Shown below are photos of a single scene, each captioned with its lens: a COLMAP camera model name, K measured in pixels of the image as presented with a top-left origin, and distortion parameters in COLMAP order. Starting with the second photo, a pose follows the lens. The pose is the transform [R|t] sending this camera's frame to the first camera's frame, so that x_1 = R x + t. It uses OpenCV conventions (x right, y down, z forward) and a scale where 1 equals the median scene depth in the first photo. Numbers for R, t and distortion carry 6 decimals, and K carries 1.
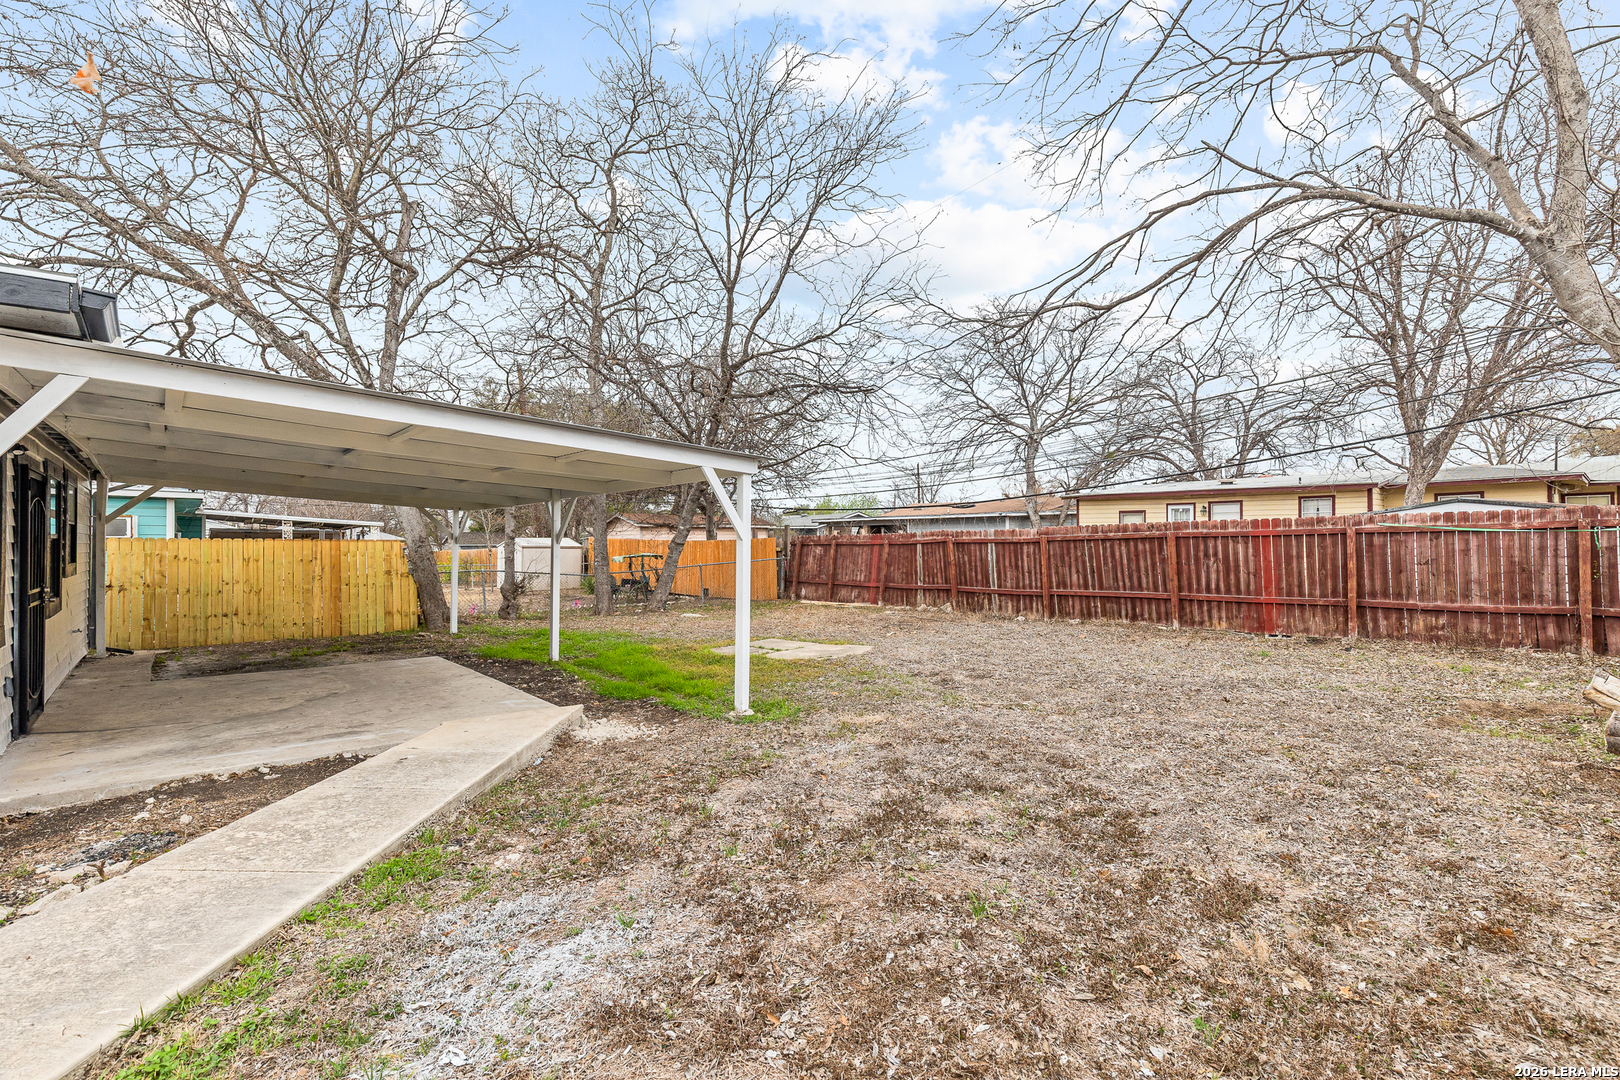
lens RADIAL K [[736.4, 0, 809.5], [0, 736.4, 535.8], [0, 0, 1]] dist [-0.006904, 0.000801]
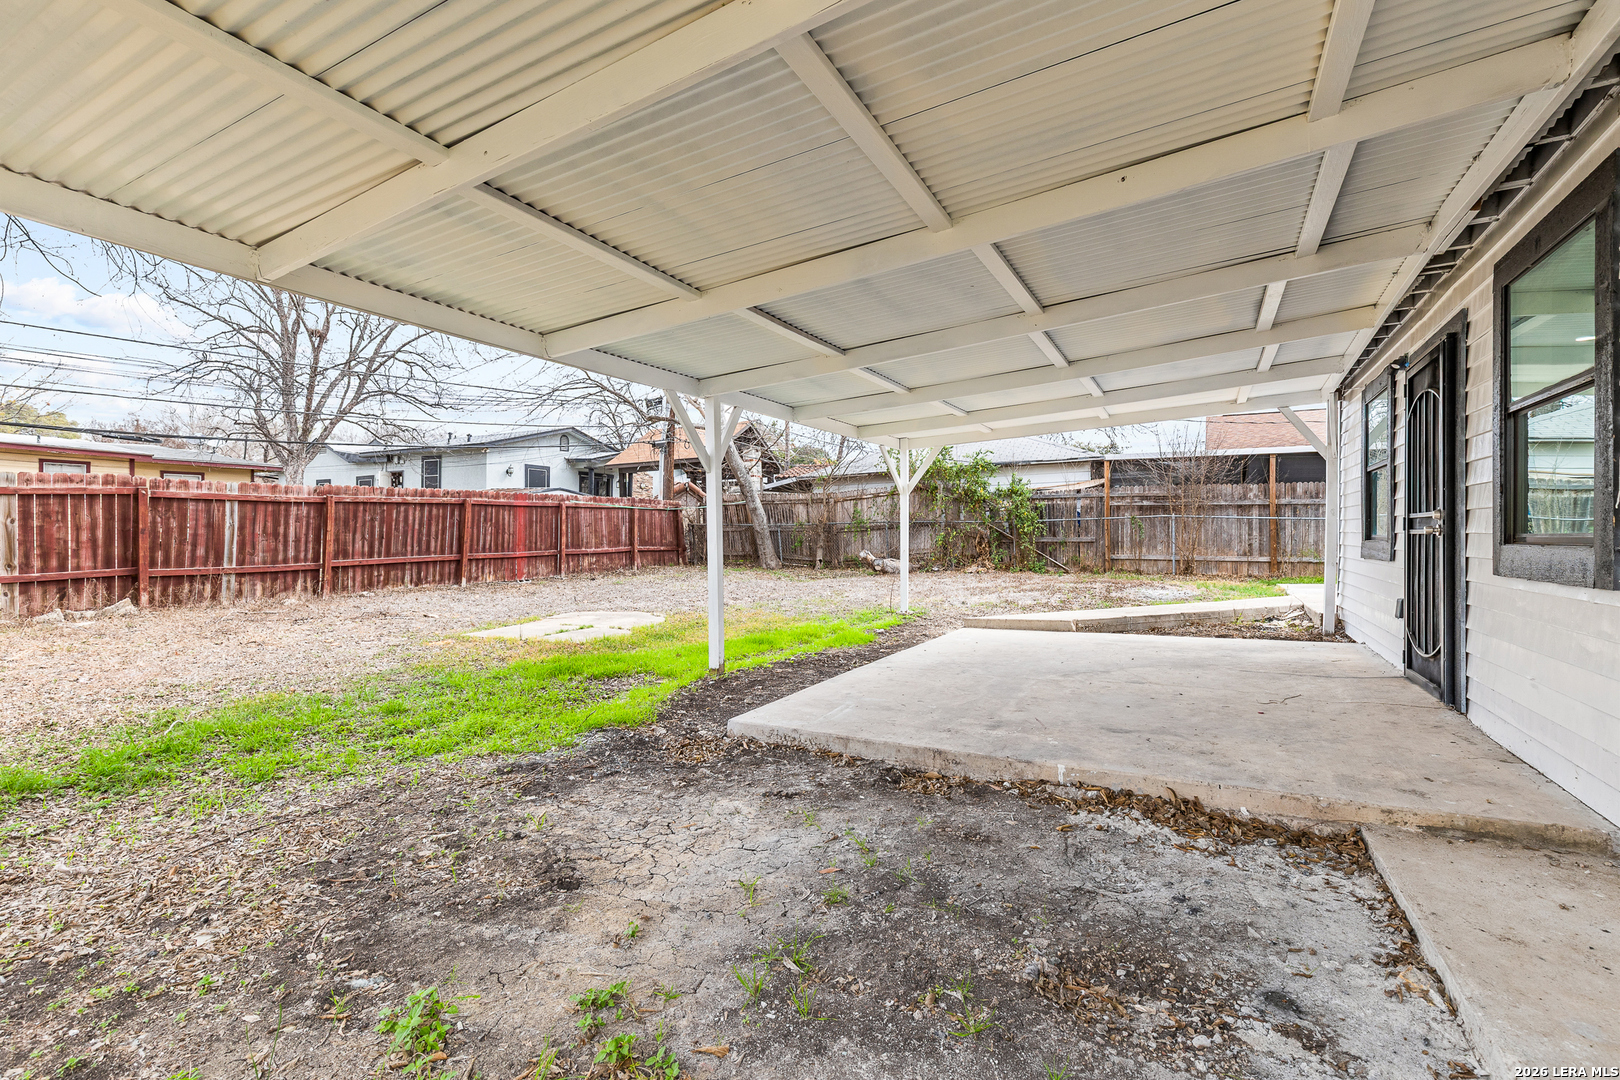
lens RADIAL K [[736.4, 0, 809.7], [0, 736.4, 530.6], [0, 0, 1]] dist [-0.006904, 0.000801]
pose [[-0.351051, 0.002526, 0.936353, -0.666121], [-0.012260, 0.999898, -0.007293, 0.040167], [-0.936276, -0.014040, -0.350984, 0.820410]]
